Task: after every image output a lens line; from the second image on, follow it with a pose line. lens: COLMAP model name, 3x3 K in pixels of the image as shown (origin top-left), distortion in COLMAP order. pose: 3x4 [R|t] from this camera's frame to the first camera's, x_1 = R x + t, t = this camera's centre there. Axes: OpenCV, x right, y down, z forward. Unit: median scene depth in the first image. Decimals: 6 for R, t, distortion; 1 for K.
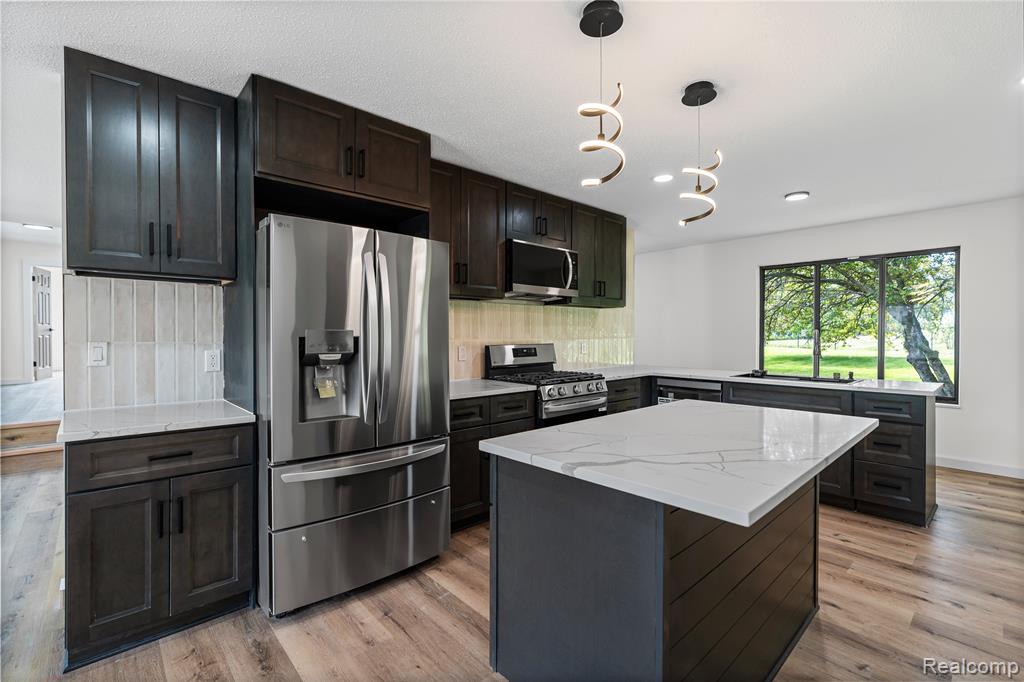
lens RADIAL K [[464.9, 0, 512.0], [0, 464.9, 341.0], [0, 0, 1]] dist [0.000184, 0.000474]
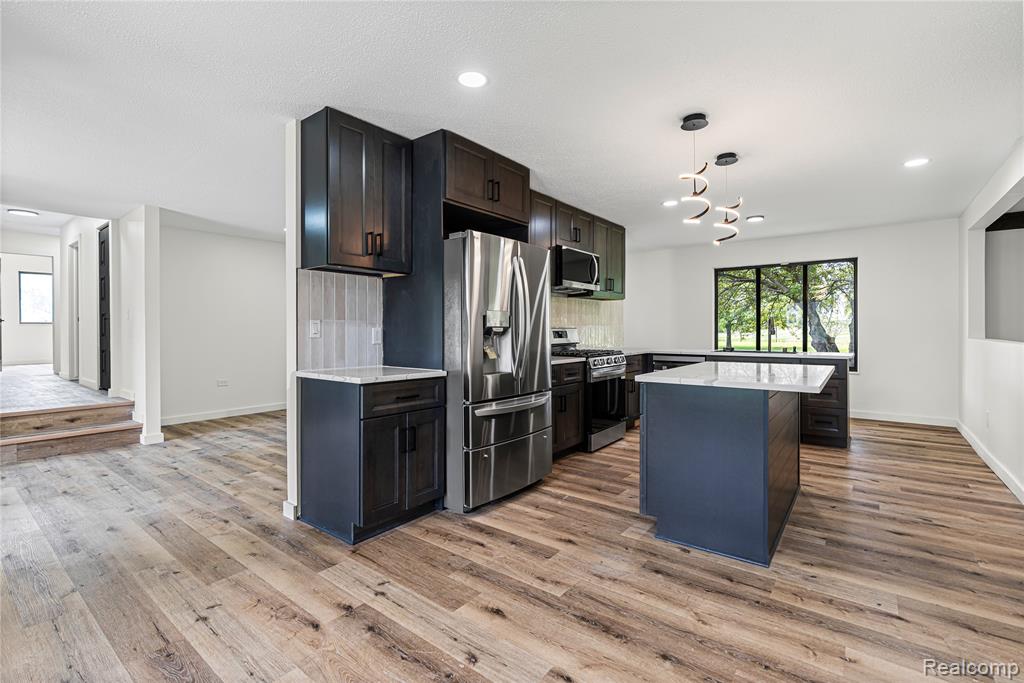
lens RADIAL K [[468.8, 0, 509.9], [0, 468.8, 332.3], [0, 0, 1]] dist [-0.000513, -0.000109]
pose [[0.986412, -0.002996, 0.164264, -0.478120], [0.004473, 0.999953, -0.008623, 0.044408], [-0.164230, 0.009241, 0.986379, -0.347196]]
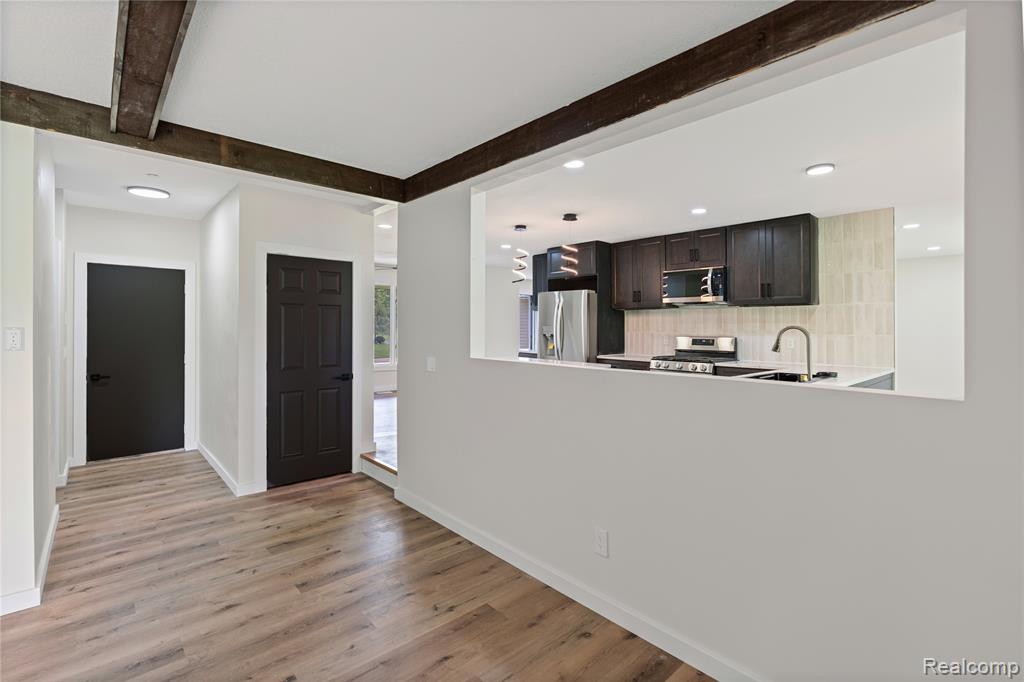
lens RADIAL K [[468.8, 0, 515.0], [0, 468.8, 322.5], [0, 0, 1]] dist [-0.002151, -0.000087]
pose [[0.004413, -0.011307, -0.999926, 2.166733], [-0.024182, 0.999642, -0.011410, -0.008849], [0.999698, 0.024231, 0.004138, 0.612703]]
